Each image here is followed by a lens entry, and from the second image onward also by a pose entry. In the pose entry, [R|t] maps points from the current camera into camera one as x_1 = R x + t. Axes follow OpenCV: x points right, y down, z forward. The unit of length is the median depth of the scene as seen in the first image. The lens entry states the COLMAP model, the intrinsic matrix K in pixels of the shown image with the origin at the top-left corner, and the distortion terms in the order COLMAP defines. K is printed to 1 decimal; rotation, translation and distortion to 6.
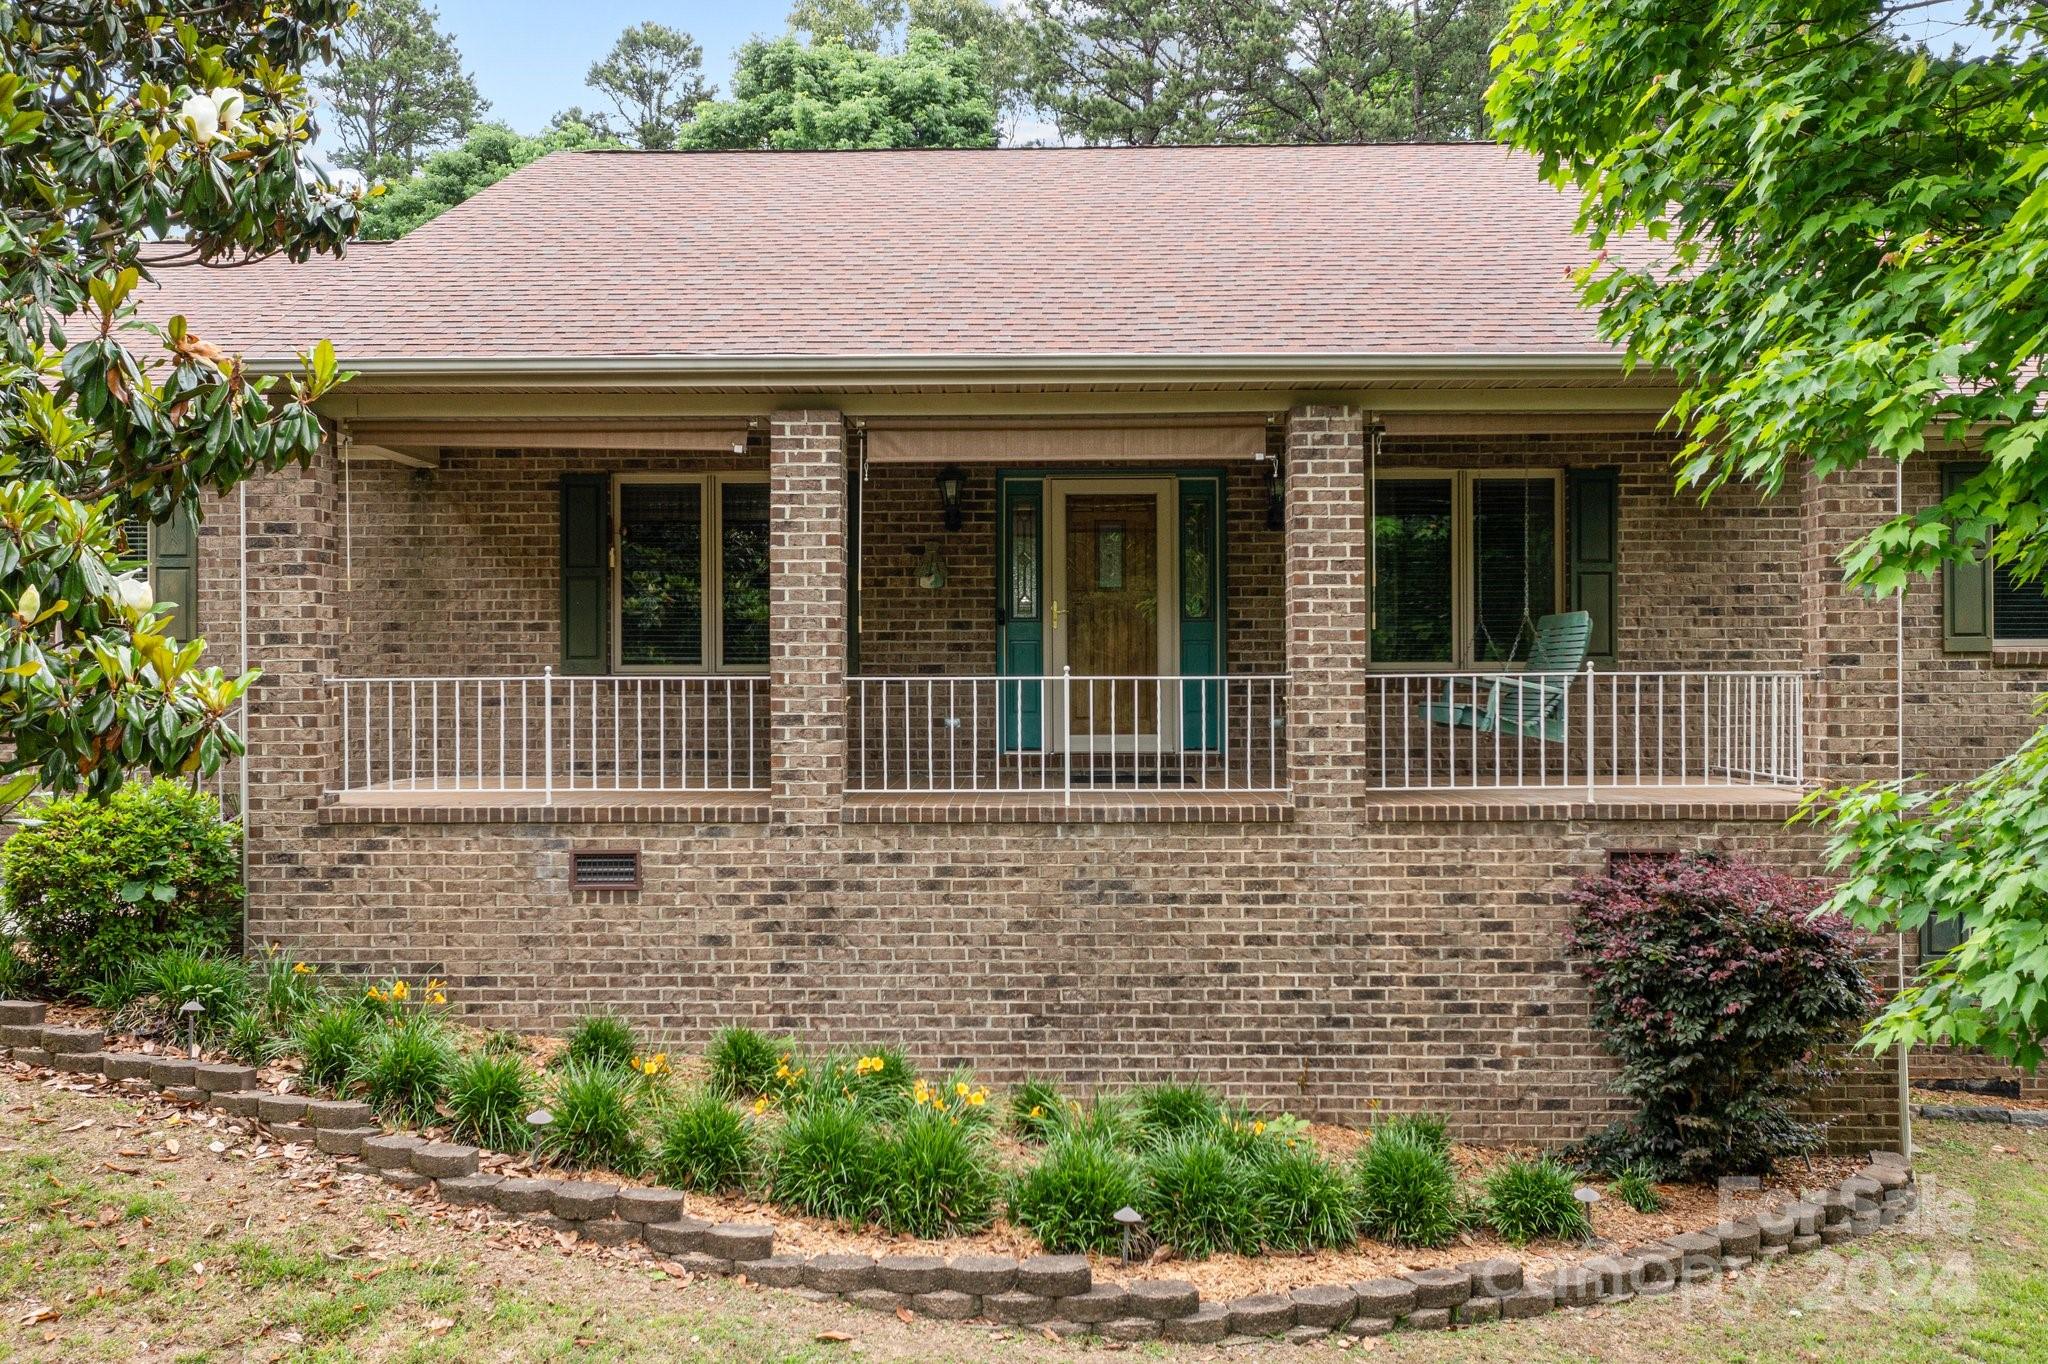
lens RADIAL K [[1646.8, 0, 1006.4], [0, 1646.8, 673.1], [0, 0, 1]] dist [0.004193, 0.006074]
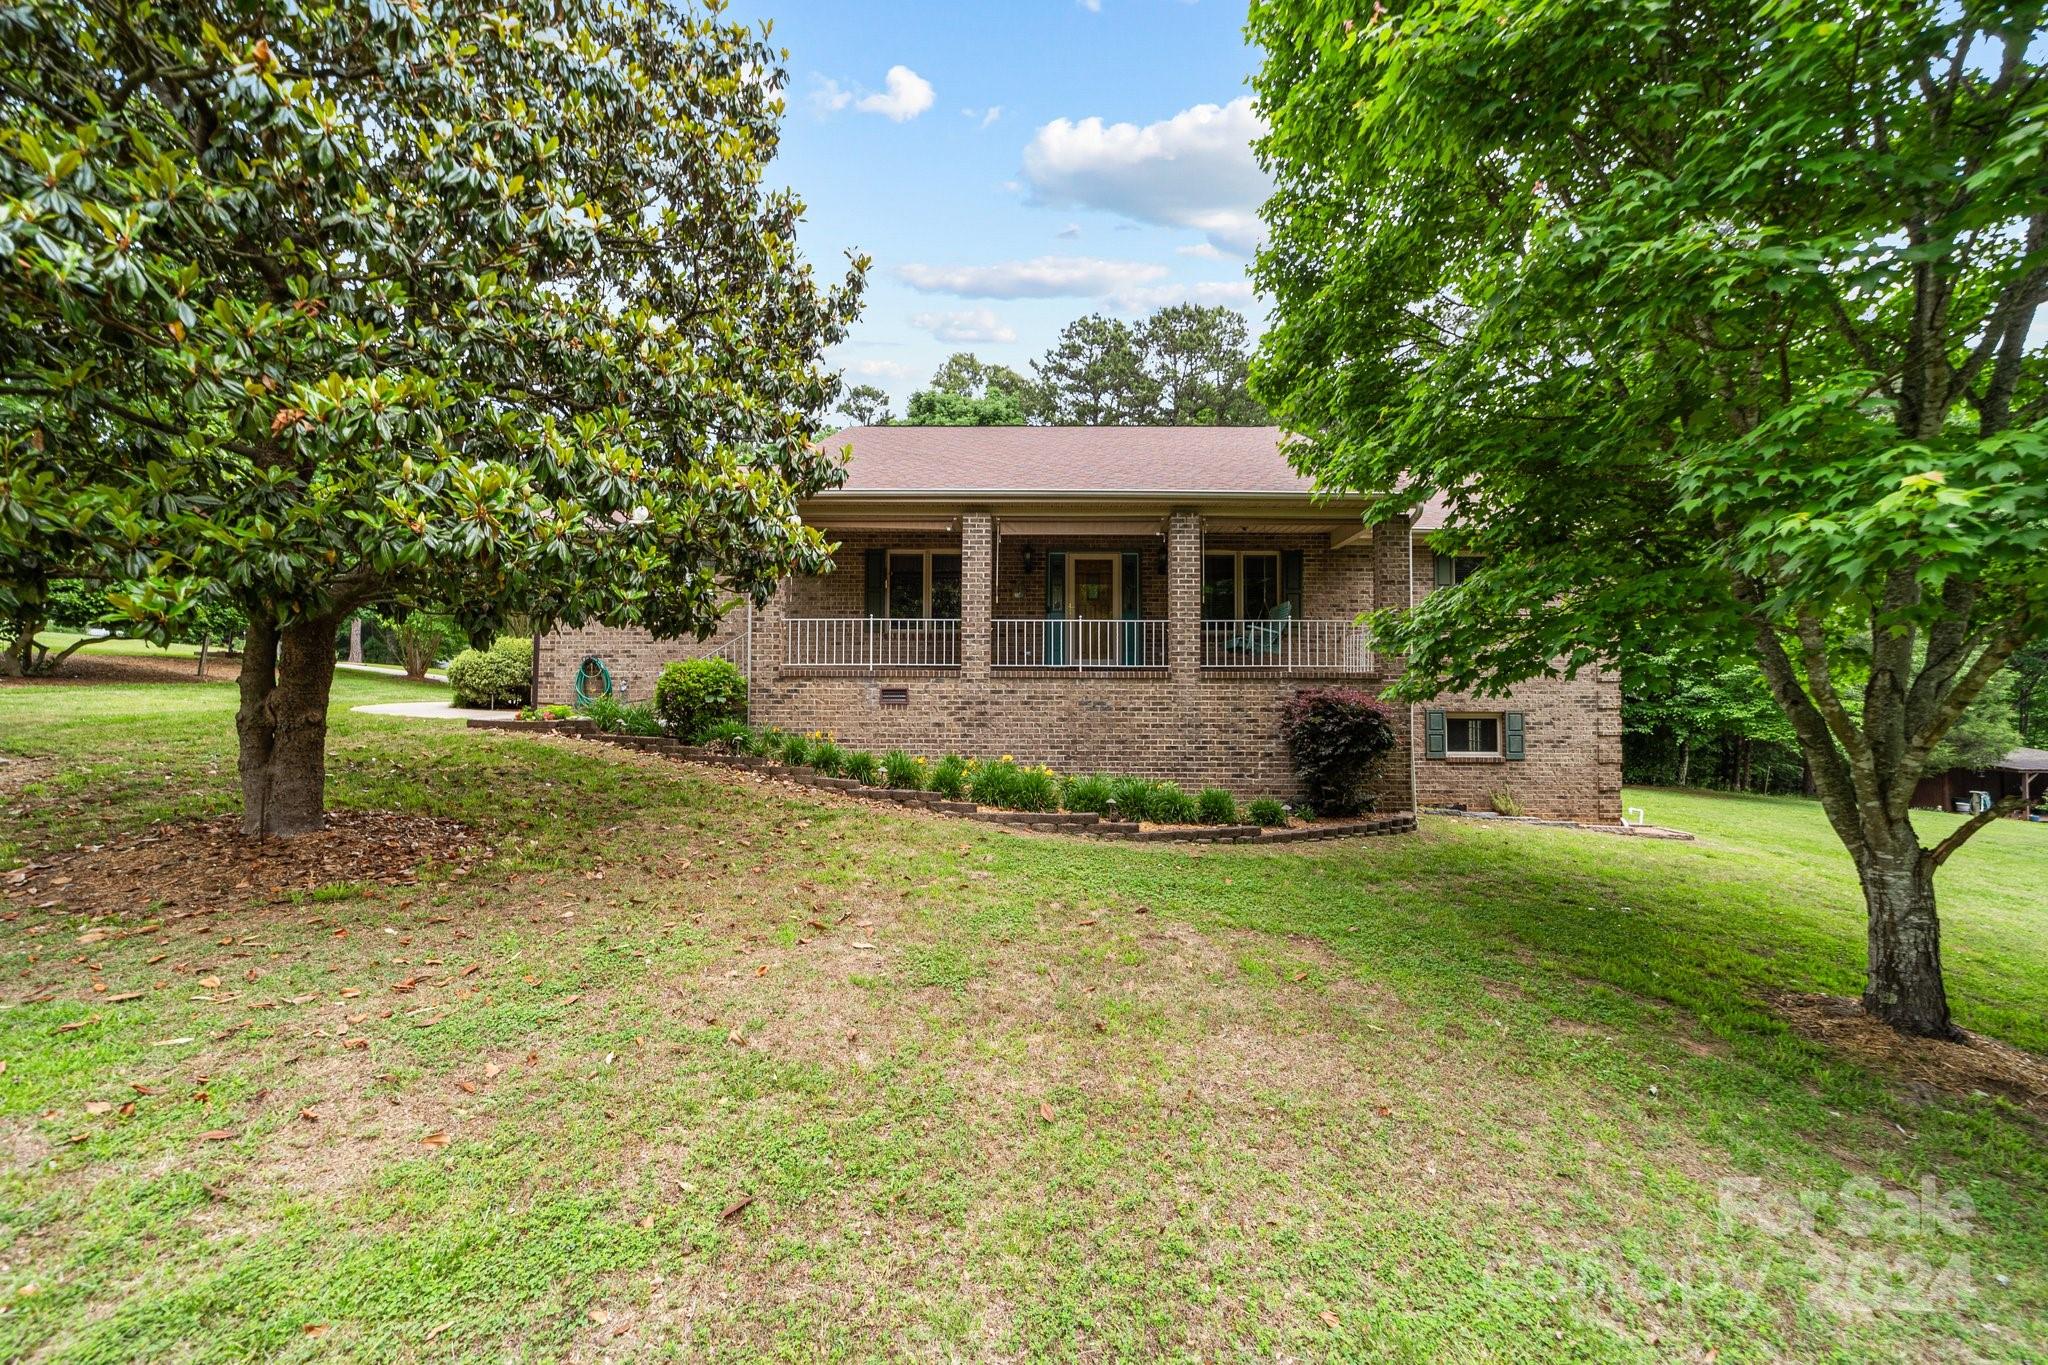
lens RADIAL K [[786.7, 0, 1026.0], [0, 786.7, 682.9], [0, 0, 1]] dist [-0.020349, 0.009642]
pose [[0.999956, 0.008341, 0.004358, -0.049832], [-0.008257, 0.999786, -0.018943, 0.119792], [-0.004515, 0.018906, 0.999811, -0.184882]]
